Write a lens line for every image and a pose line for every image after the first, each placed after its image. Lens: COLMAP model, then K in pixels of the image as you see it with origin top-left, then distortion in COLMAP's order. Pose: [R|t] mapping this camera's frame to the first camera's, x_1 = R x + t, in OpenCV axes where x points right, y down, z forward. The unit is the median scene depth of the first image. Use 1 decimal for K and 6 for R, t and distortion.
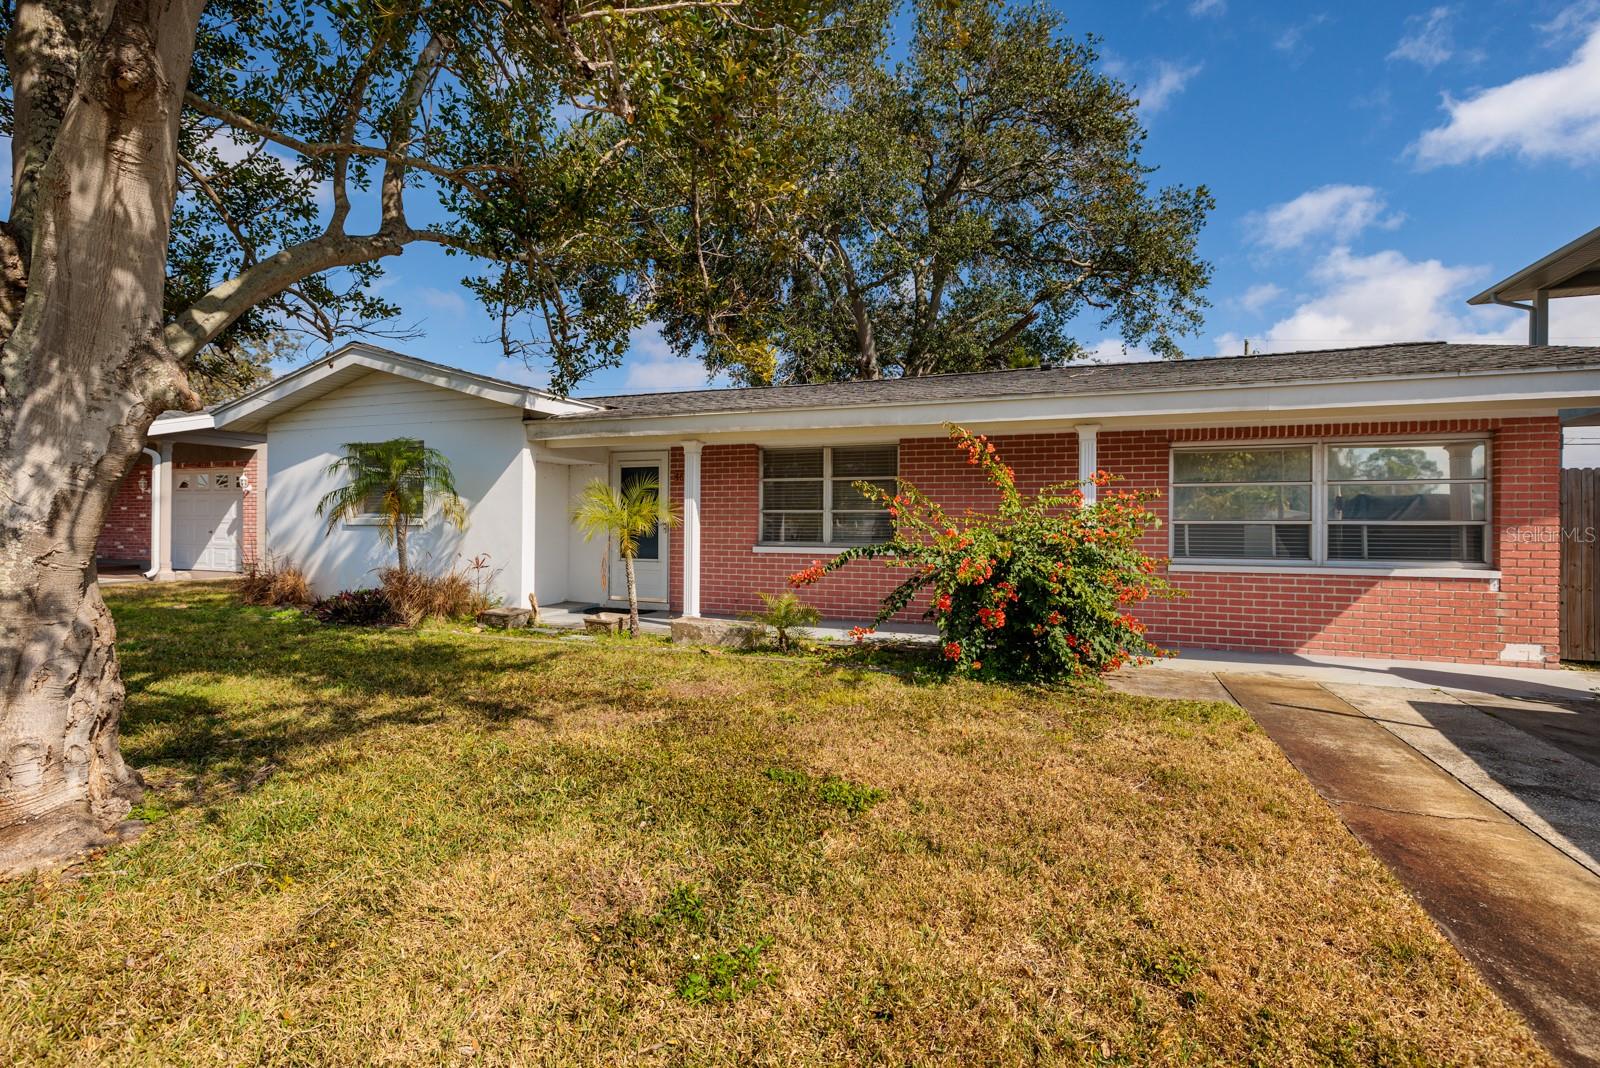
lens RADIAL K [[727.0, 0, 800.0], [0, 727.0, 531.5], [0, 0, 1]] dist [-0.007729, 0.001977]
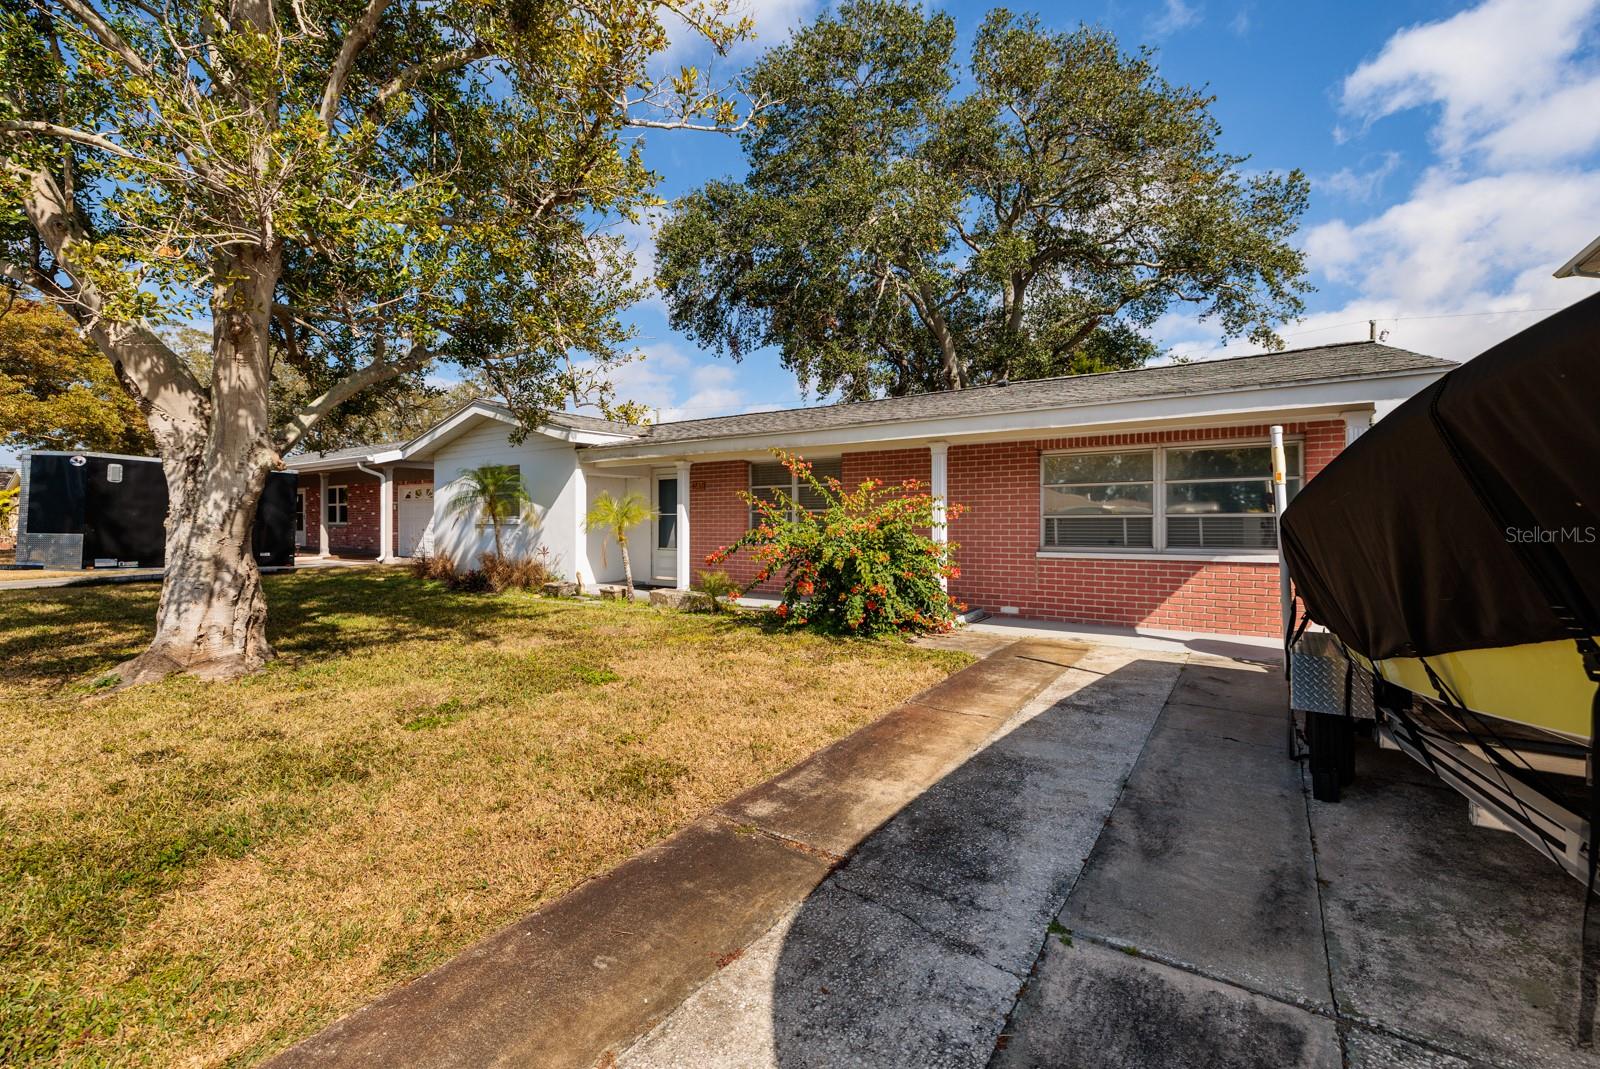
lens RADIAL K [[686.4, 0, 799.5], [0, 686.4, 532.9], [0, 0, 1]] dist [0.002452, -0.000026]
pose [[0.970430, -0.005081, -0.241327, 0.410553], [0.007101, 0.999947, 0.007502, 0.002401], [0.241276, -0.008994, 0.970415, -0.212573]]
